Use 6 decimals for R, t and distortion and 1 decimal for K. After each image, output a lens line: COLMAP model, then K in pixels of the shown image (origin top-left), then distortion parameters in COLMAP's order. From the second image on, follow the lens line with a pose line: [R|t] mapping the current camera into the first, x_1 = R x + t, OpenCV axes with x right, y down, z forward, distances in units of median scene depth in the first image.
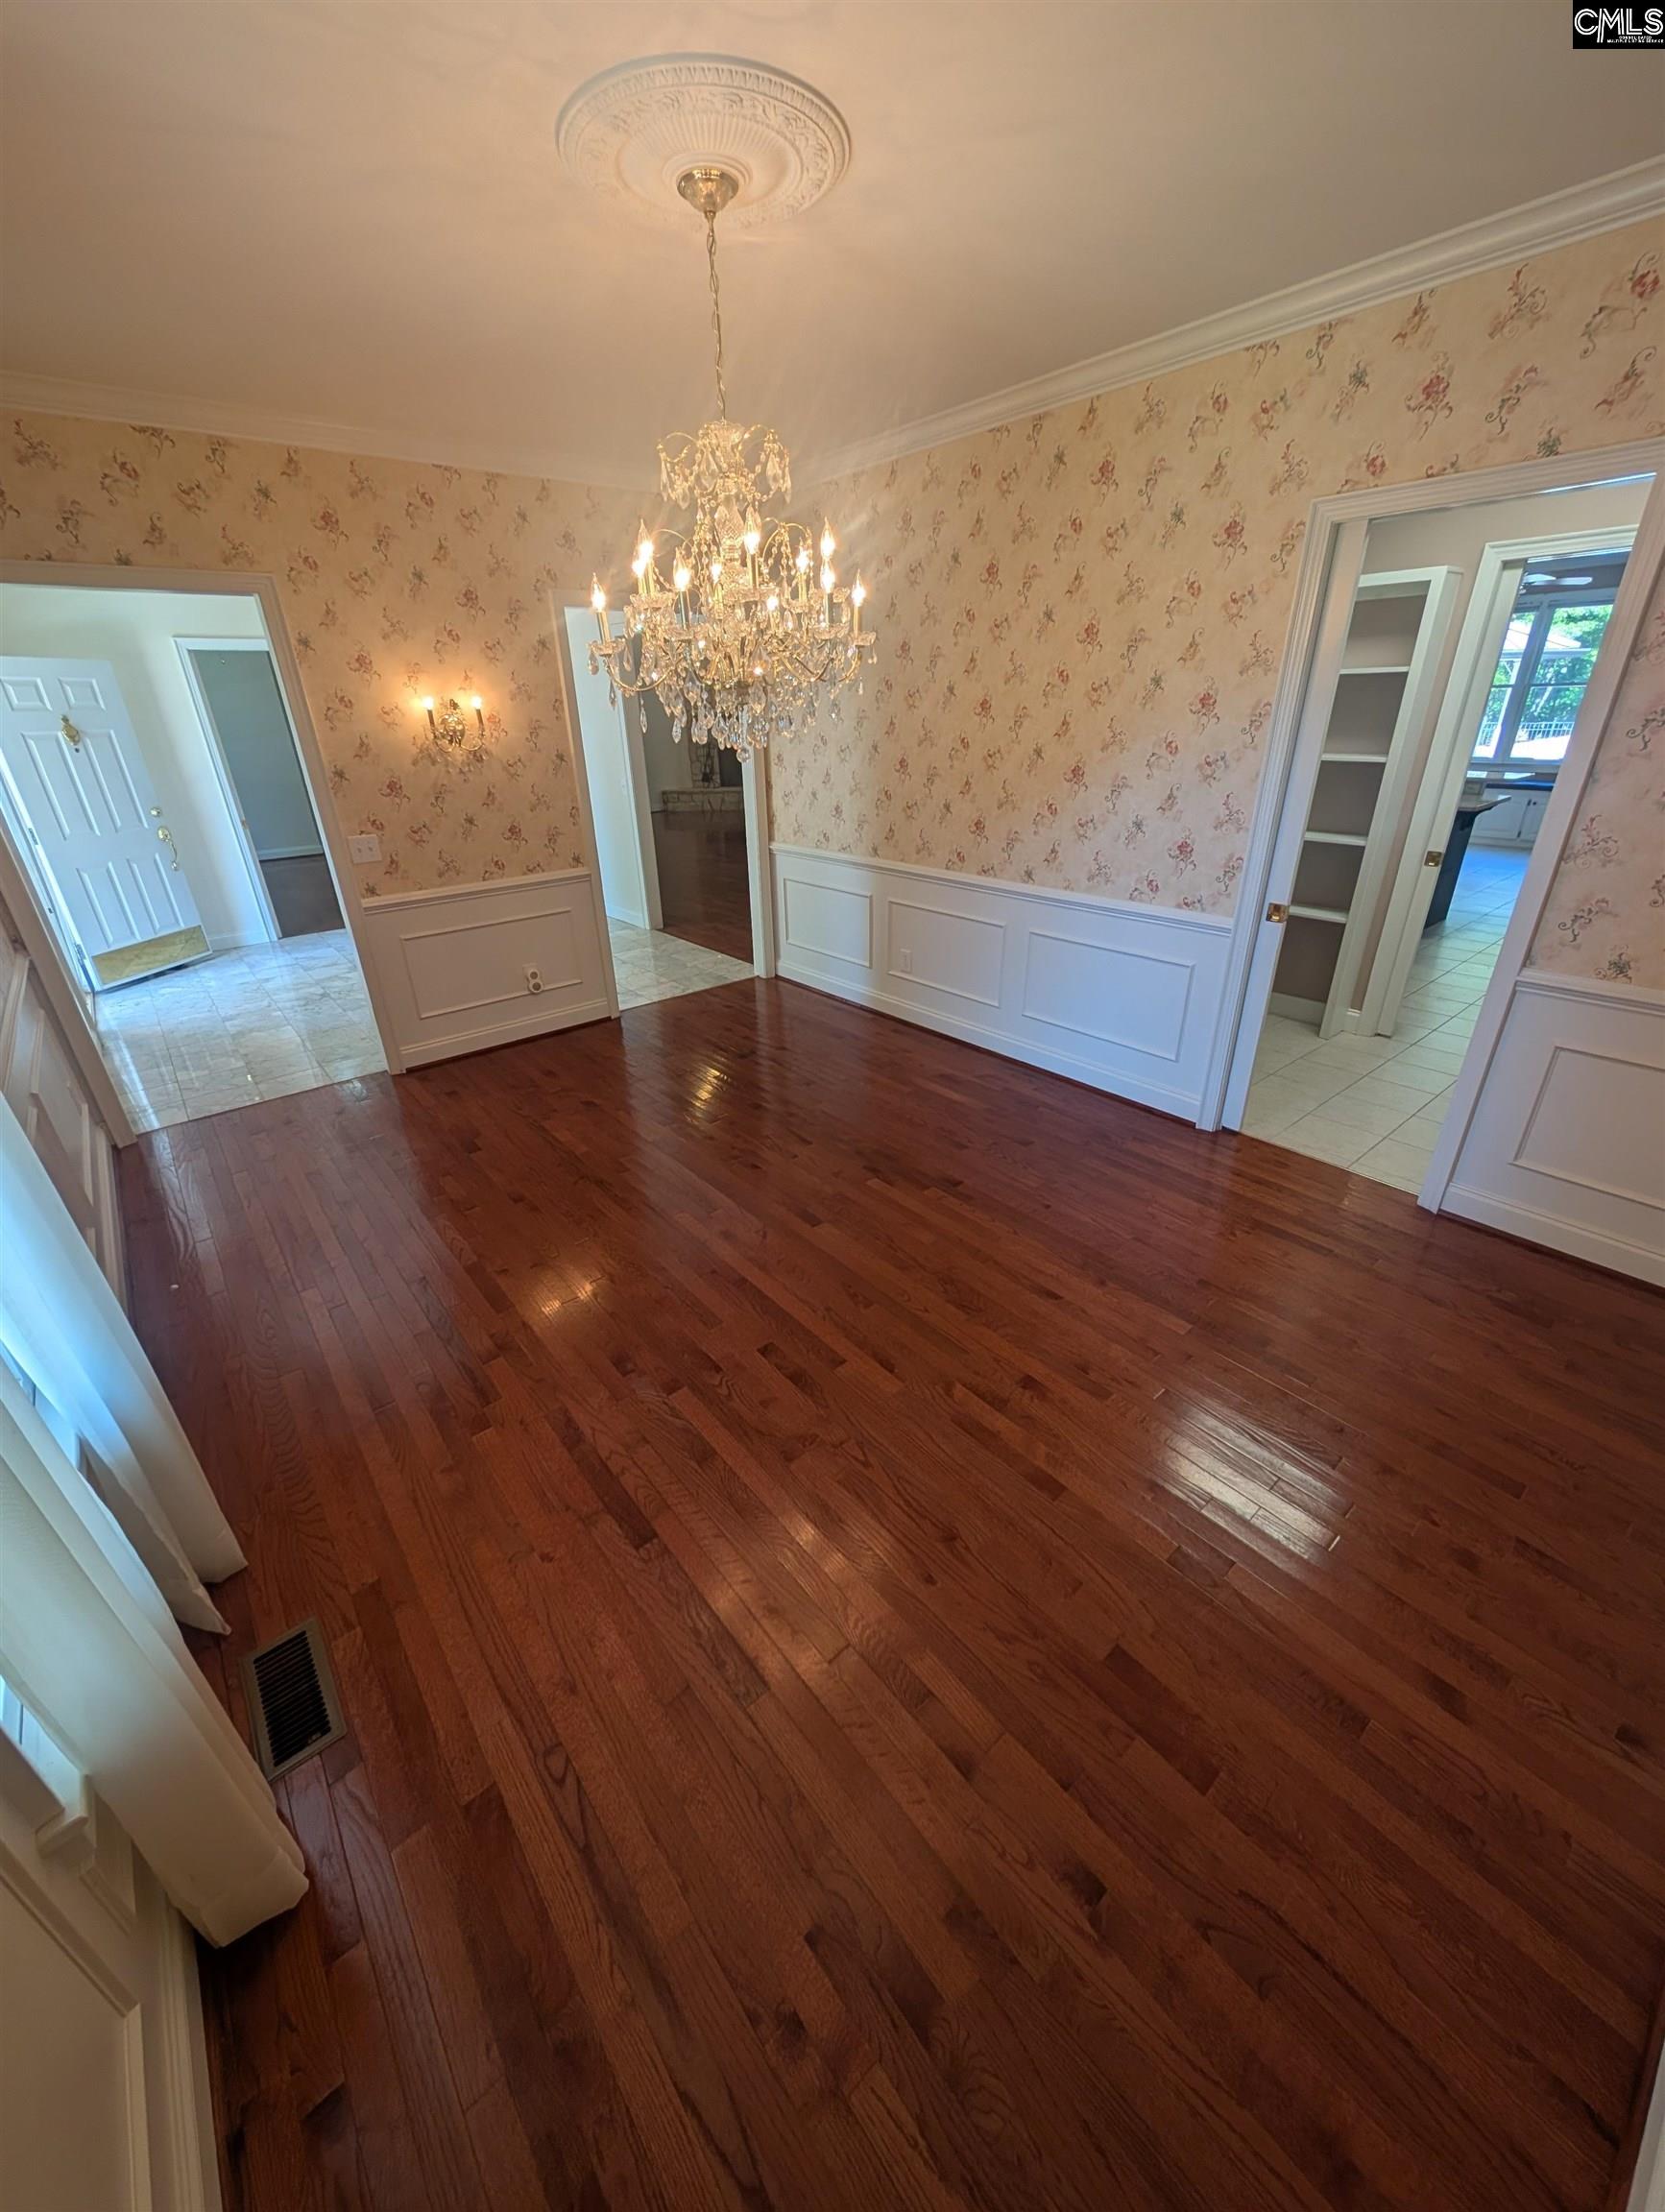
lens RADIAL K [[834.0, 0, 823.7], [0, 834.0, 1105.1], [0, 0, 1]] dist [-0.002555, 0.000086]
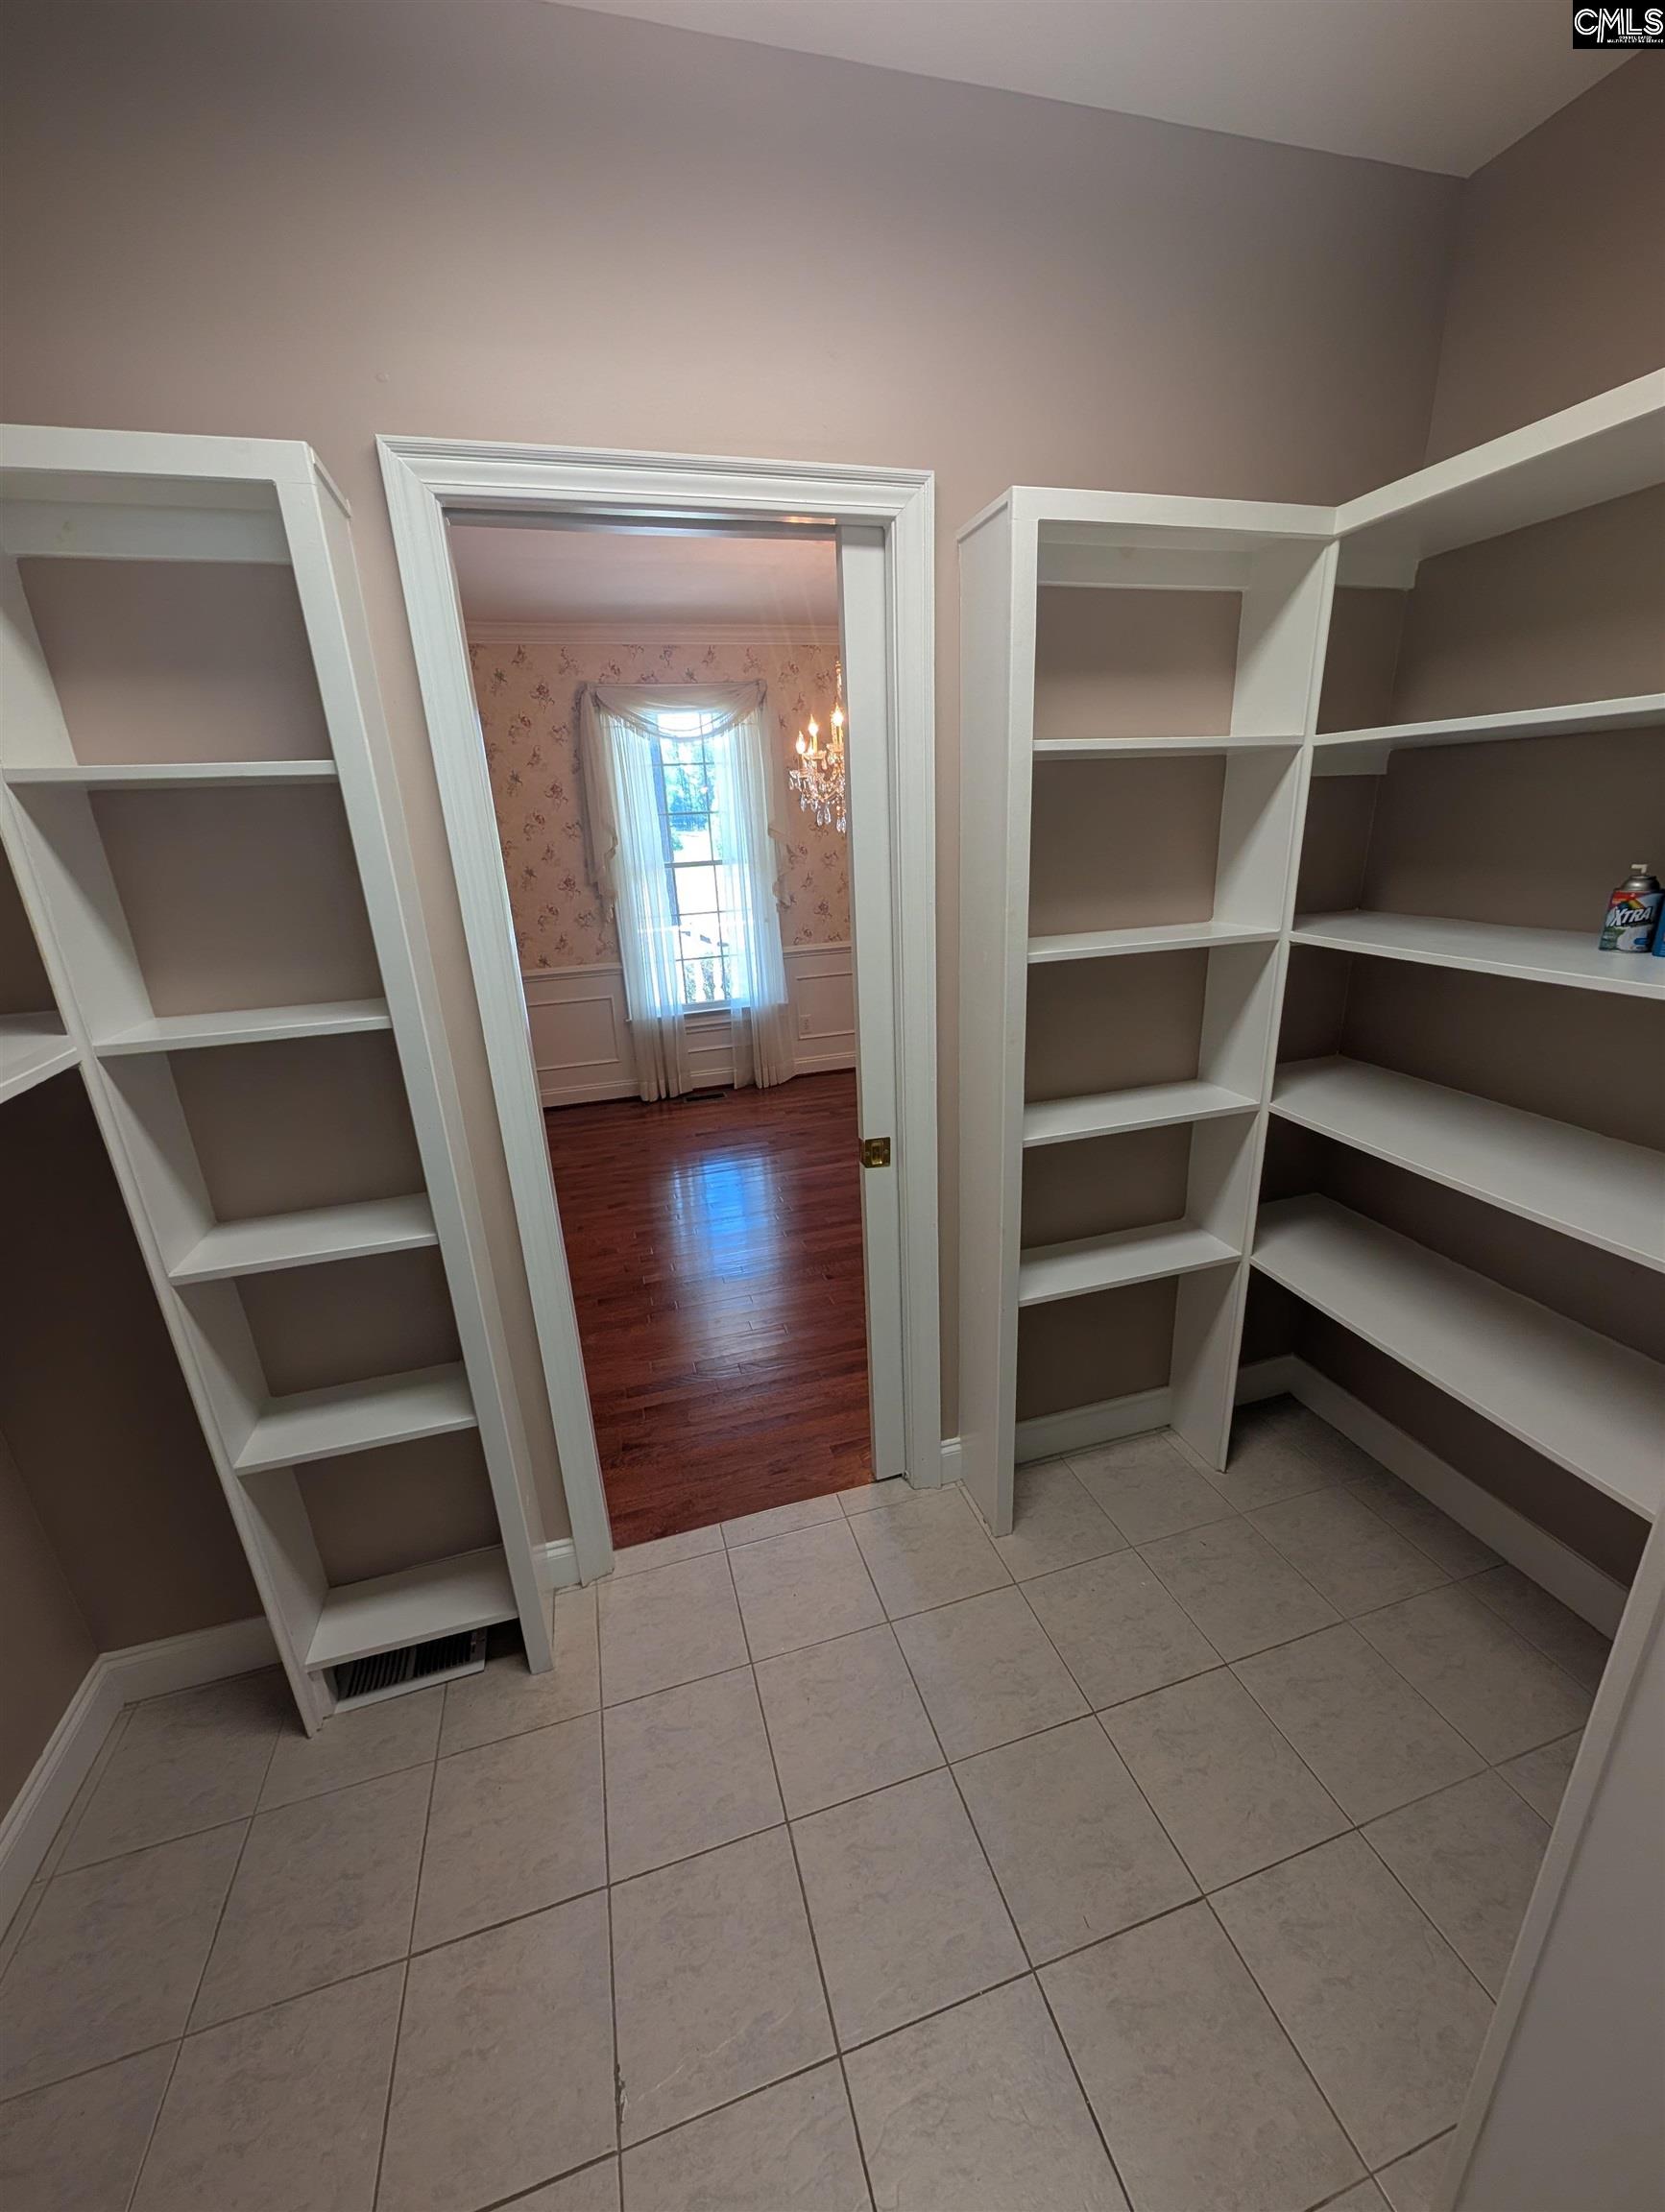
lens RADIAL K [[839.1, 0, 821.1], [0, 839.1, 1105.1], [0, 0, 1]] dist [0.000313, 0.000005]
pose [[-0.389102, 0.341959, -0.855373, 1.505130], [-0.346240, 0.806174, 0.479792, -0.761517], [0.853650, 0.482853, -0.195284, 1.489680]]
